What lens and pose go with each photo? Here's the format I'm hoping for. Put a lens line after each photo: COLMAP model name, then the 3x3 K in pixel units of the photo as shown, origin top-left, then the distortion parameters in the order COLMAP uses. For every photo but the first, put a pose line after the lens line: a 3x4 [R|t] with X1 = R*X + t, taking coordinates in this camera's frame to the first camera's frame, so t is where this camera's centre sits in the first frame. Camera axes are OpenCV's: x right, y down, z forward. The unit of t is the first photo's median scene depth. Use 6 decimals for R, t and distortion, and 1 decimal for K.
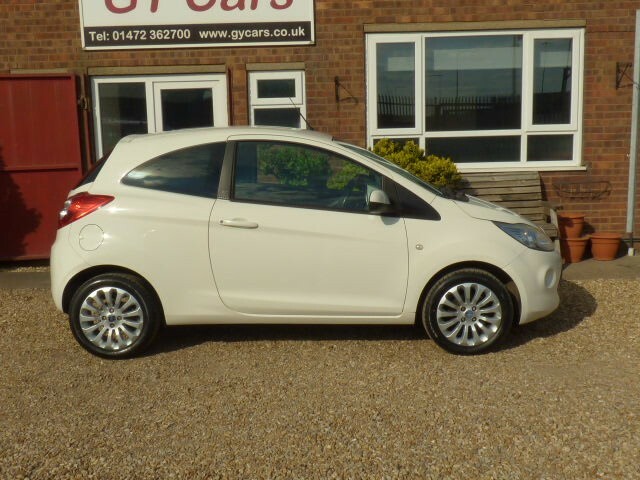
lens RADIAL K [[722.8, 0, 320.0], [0, 722.8, 240.0], [0, 0, 1]] dist [-0.010029, -0.000854]
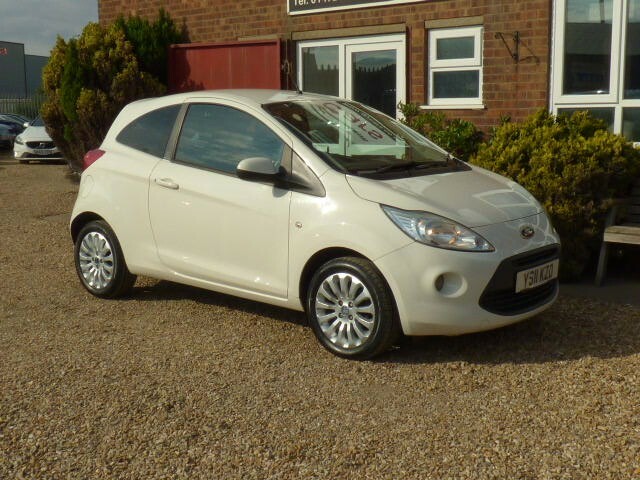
lens RADIAL K [[818.0, 0, 320.0], [0, 818.0, 240.0], [0, 0, 1]] dist [0.009975, -0.000723]
pose [[0.776503, 0.116268, -0.619294, 0.454567], [-0.105041, 0.992962, 0.054715, -0.017088], [0.621296, 0.022565, 0.783251, 0.132695]]
